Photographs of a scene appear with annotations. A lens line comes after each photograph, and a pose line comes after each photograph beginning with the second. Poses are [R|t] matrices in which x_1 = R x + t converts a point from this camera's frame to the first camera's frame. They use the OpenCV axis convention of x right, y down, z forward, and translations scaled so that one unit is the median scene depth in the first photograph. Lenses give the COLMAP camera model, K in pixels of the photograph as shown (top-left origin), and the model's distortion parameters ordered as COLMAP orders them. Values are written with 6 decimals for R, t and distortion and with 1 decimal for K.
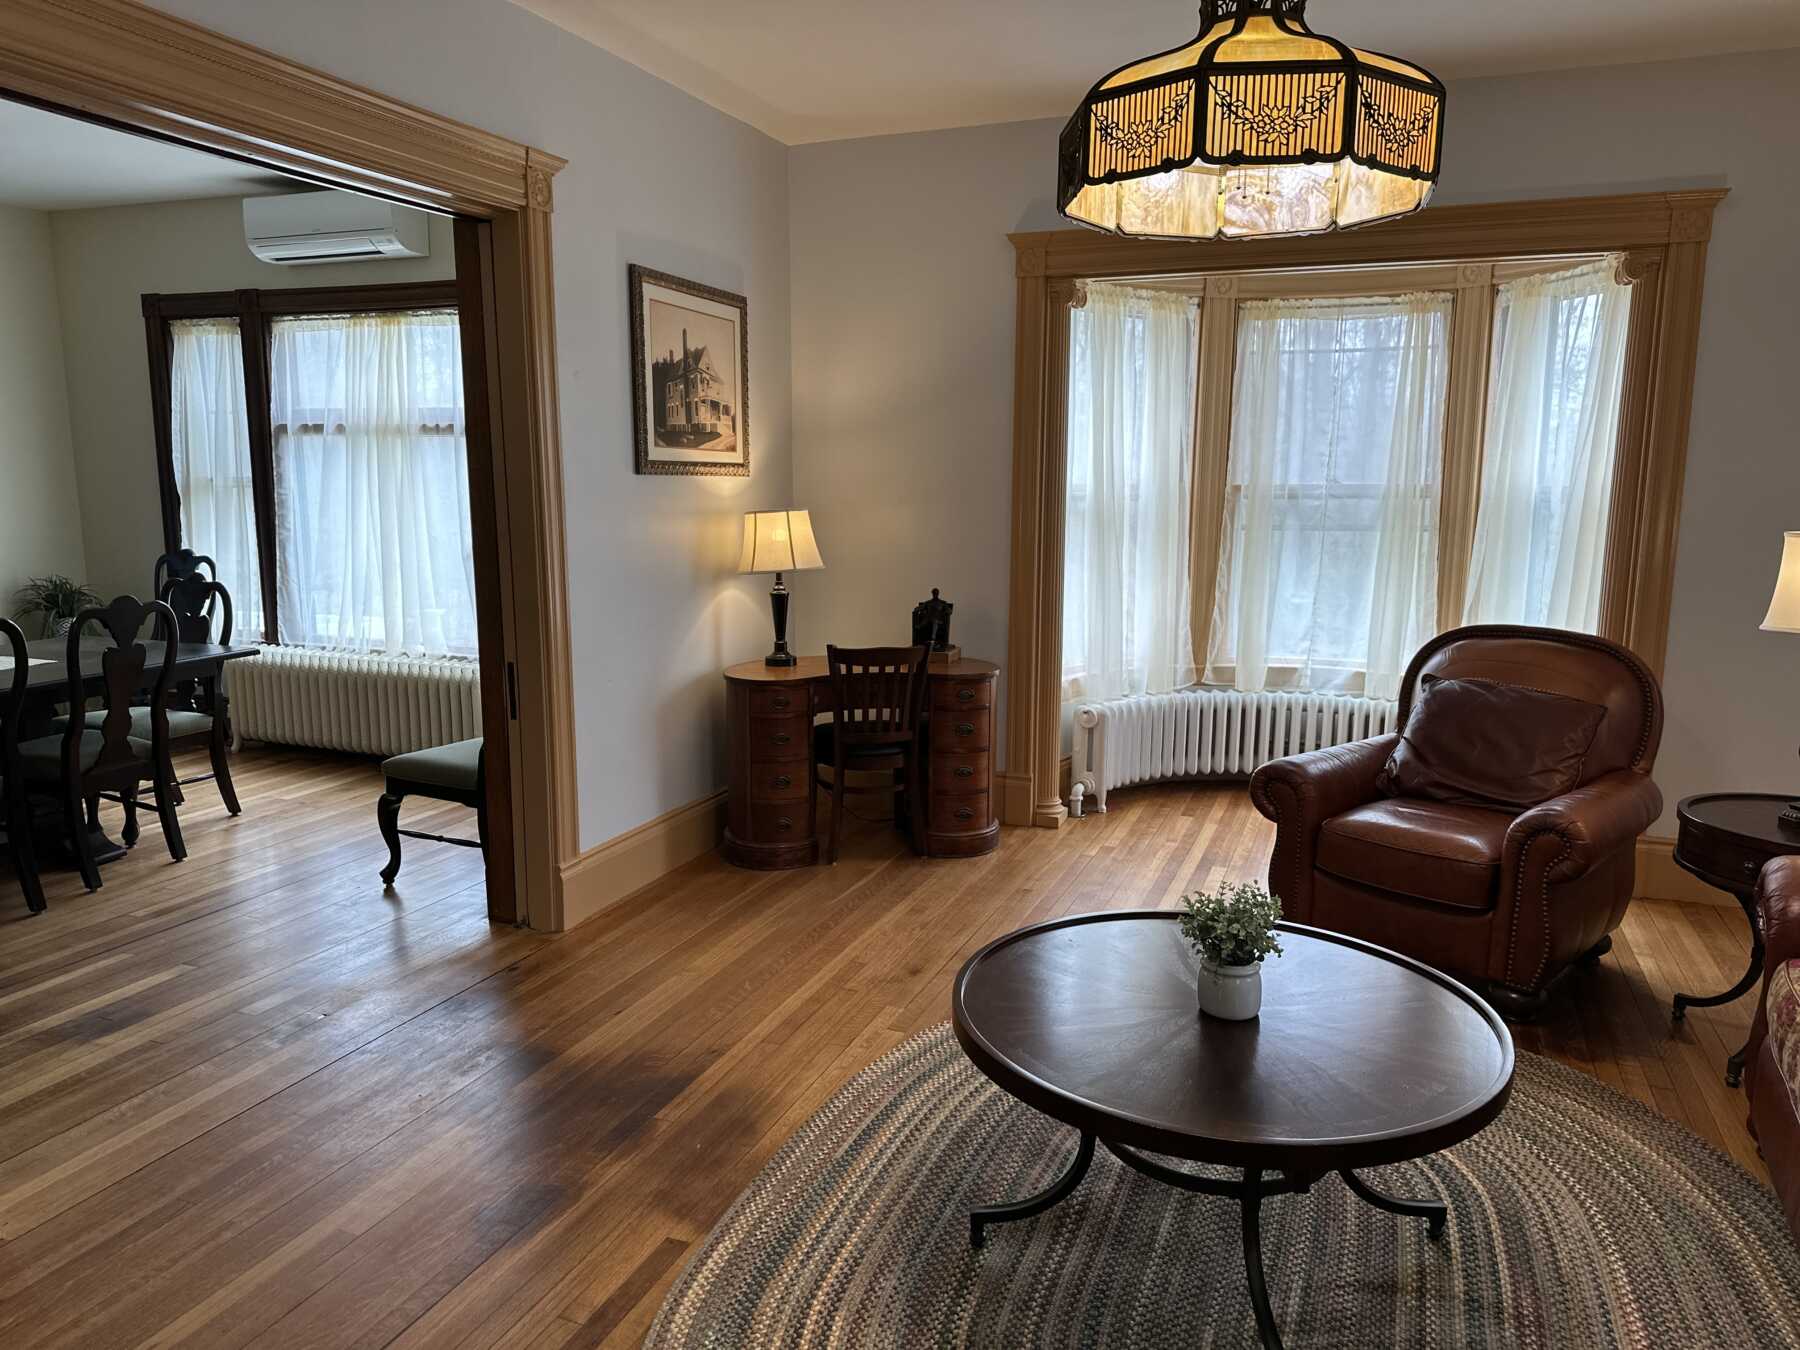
lens RADIAL K [[1245.3, 0, 903.9], [0, 1245.3, 683.2], [0, 0, 1]] dist [0.095751, -0.144783]
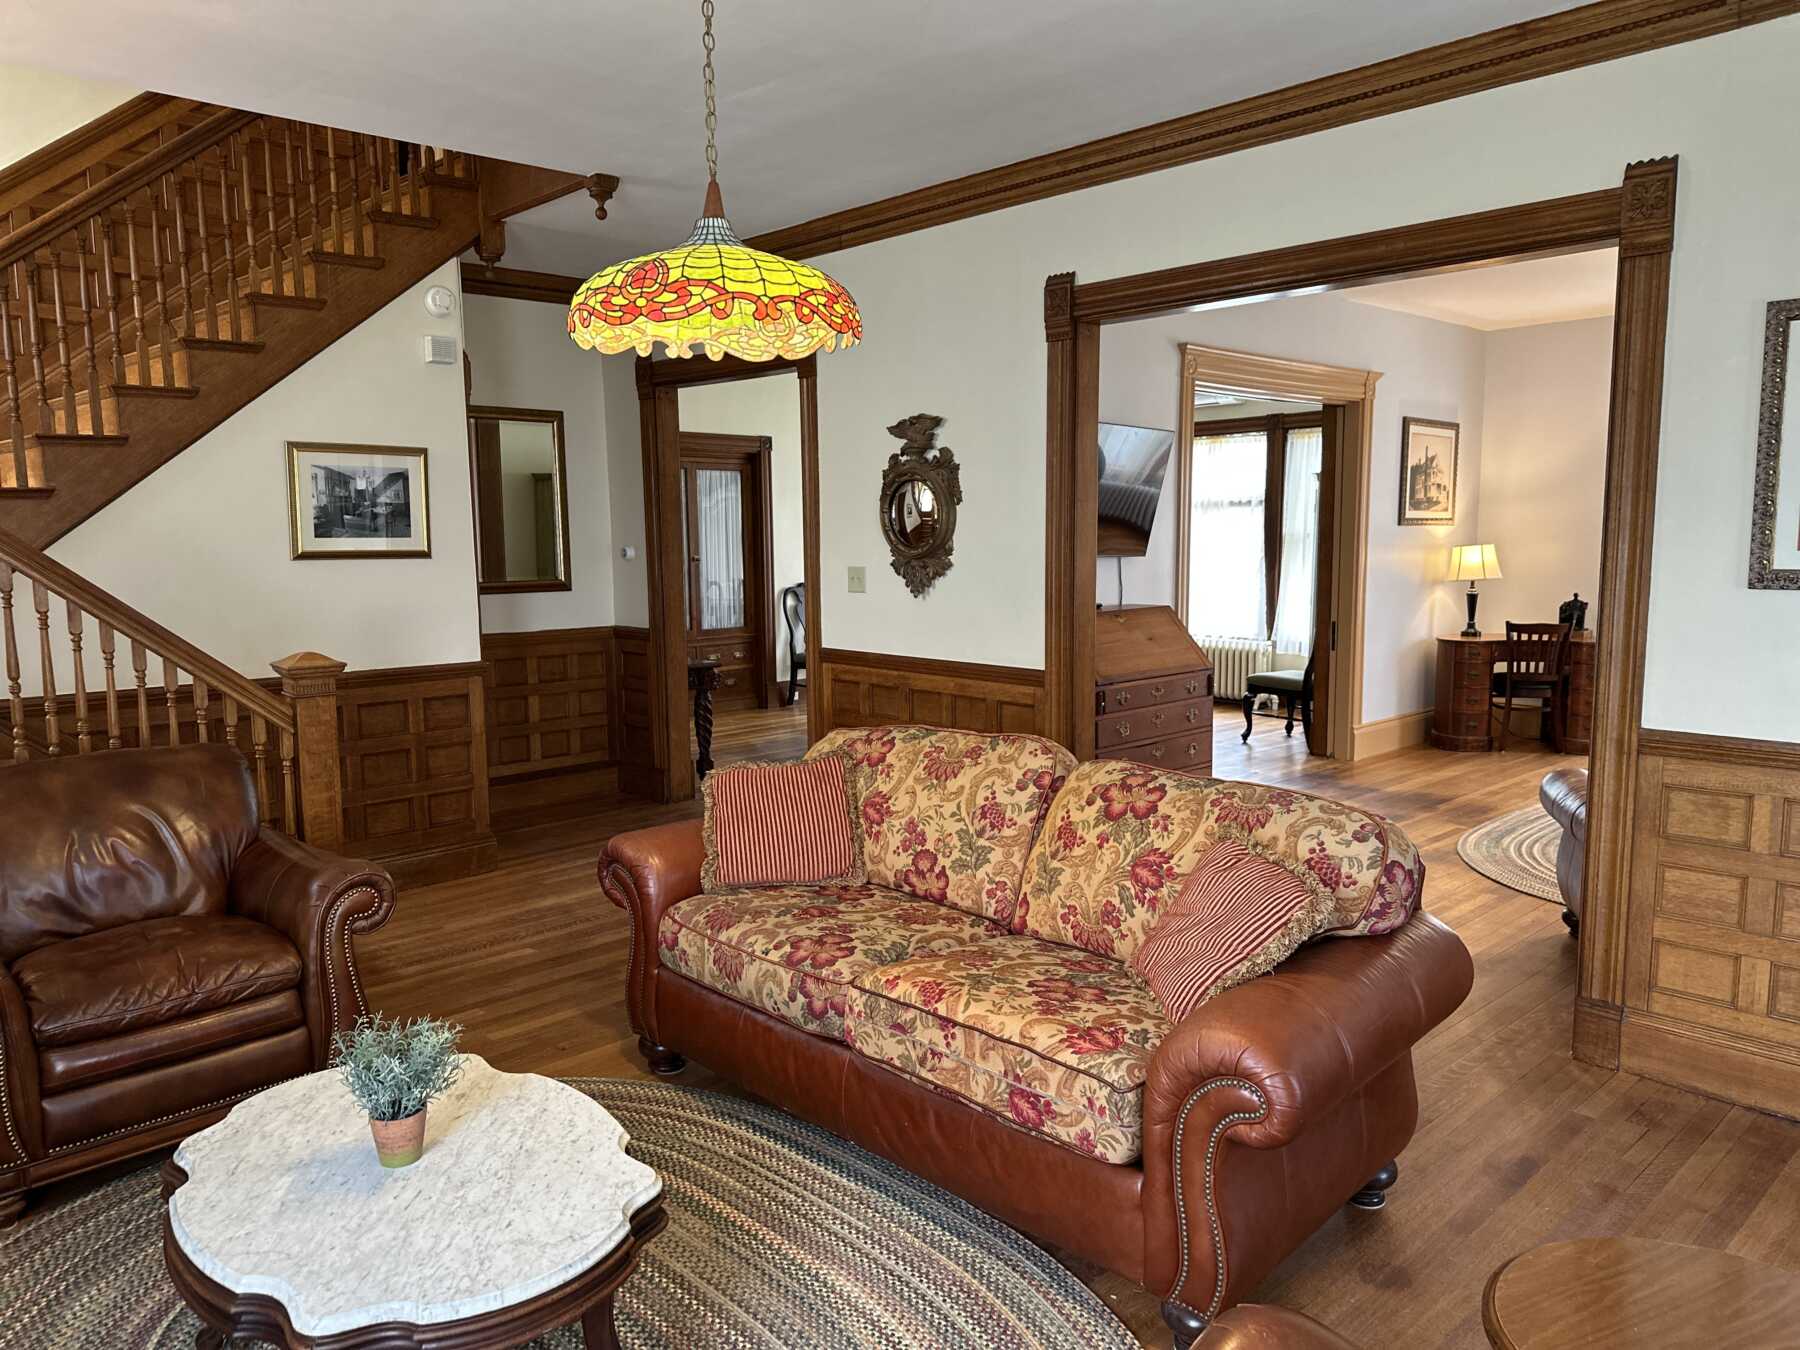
lens RADIAL K [[1252.4, 0, 893.5], [0, 1252.4, 682.9], [0, 0, 1]] dist [0.040416, -0.055206]
pose [[0.901177, 0.036595, -0.431904, -0.063930], [-0.056280, 0.997873, -0.032881, 0.148310], [0.429782, 0.053939, 0.901320, -0.867813]]
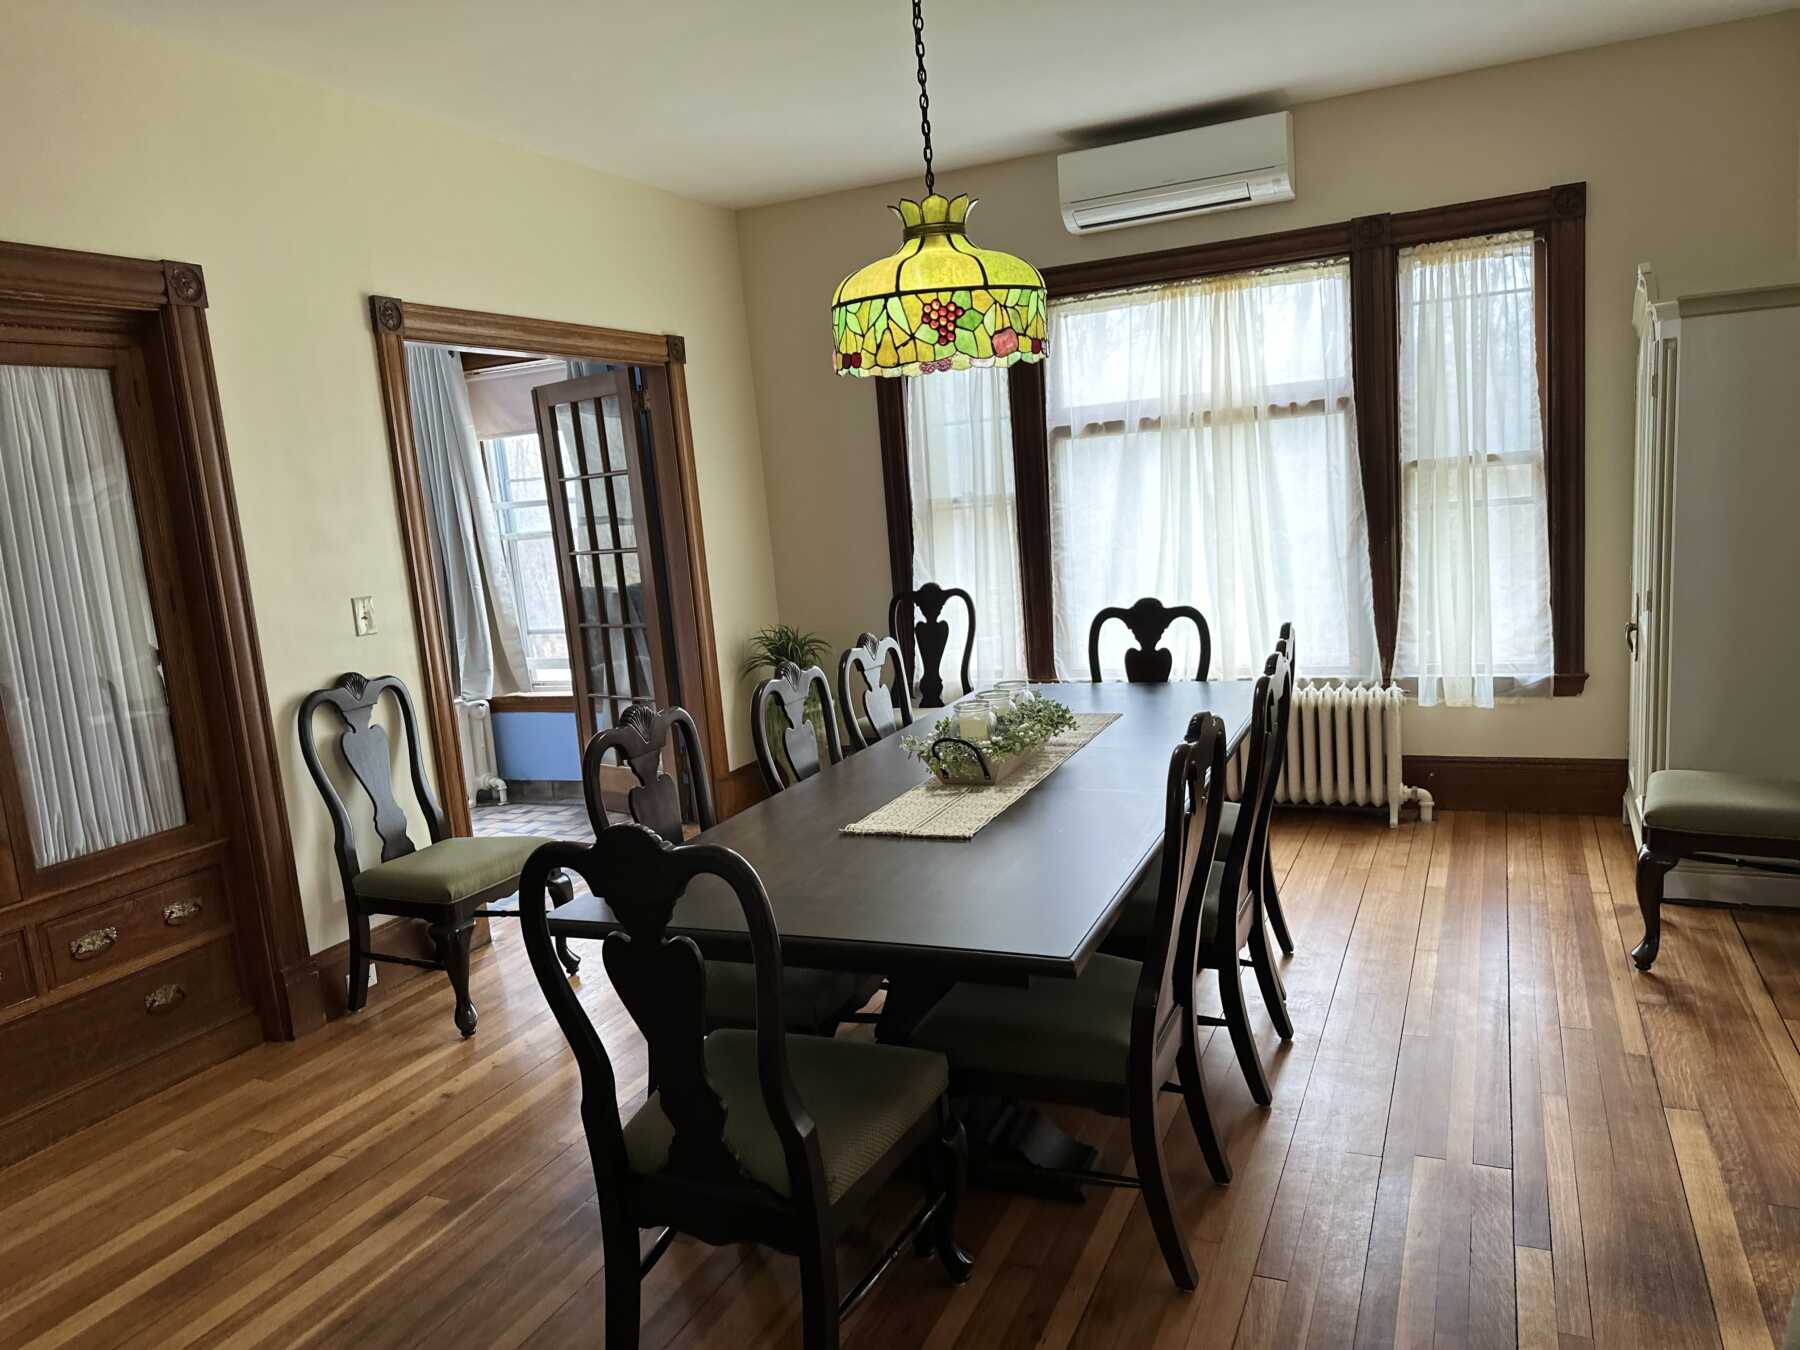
lens RADIAL K [[1252.4, 0, 893.5], [0, 1252.4, 682.9], [0, 0, 1]] dist [0.040416, -0.055206]
pose [[0.993453, -0.081261, -0.080292, -0.712906], [0.079847, 0.996593, -0.020677, -0.030907], [0.081698, 0.014130, 0.996557, 0.191598]]
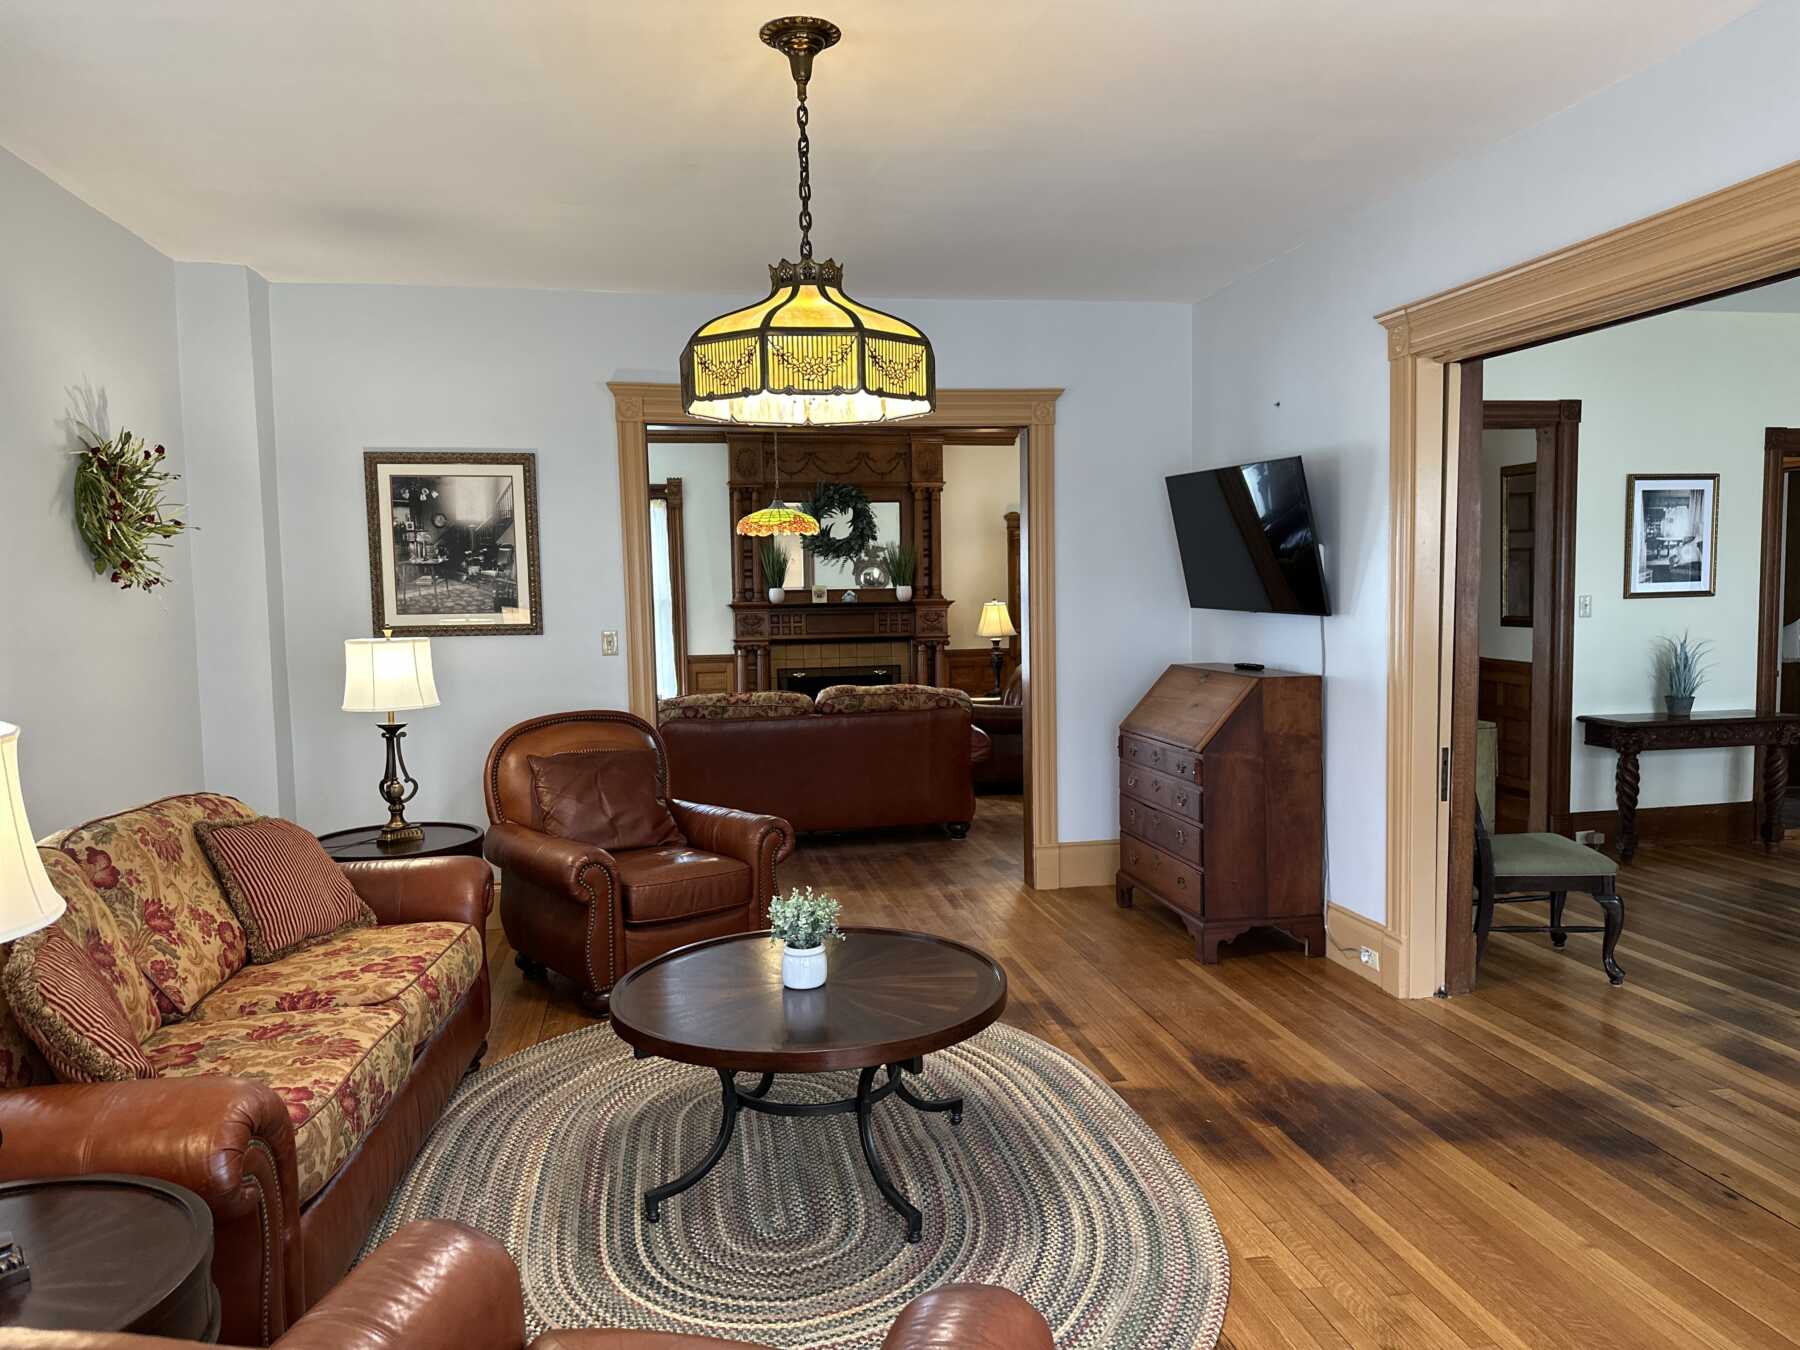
lens RADIAL K [[1252.4, 0, 893.5], [0, 1252.4, 682.9], [0, 0, 1]] dist [0.040416, -0.055206]
pose [[-0.849775, 0.053750, -0.524398, 0.422127], [-0.072975, 0.973215, 0.218009, -0.175030], [0.522069, 0.223526, -0.823091, 1.017049]]
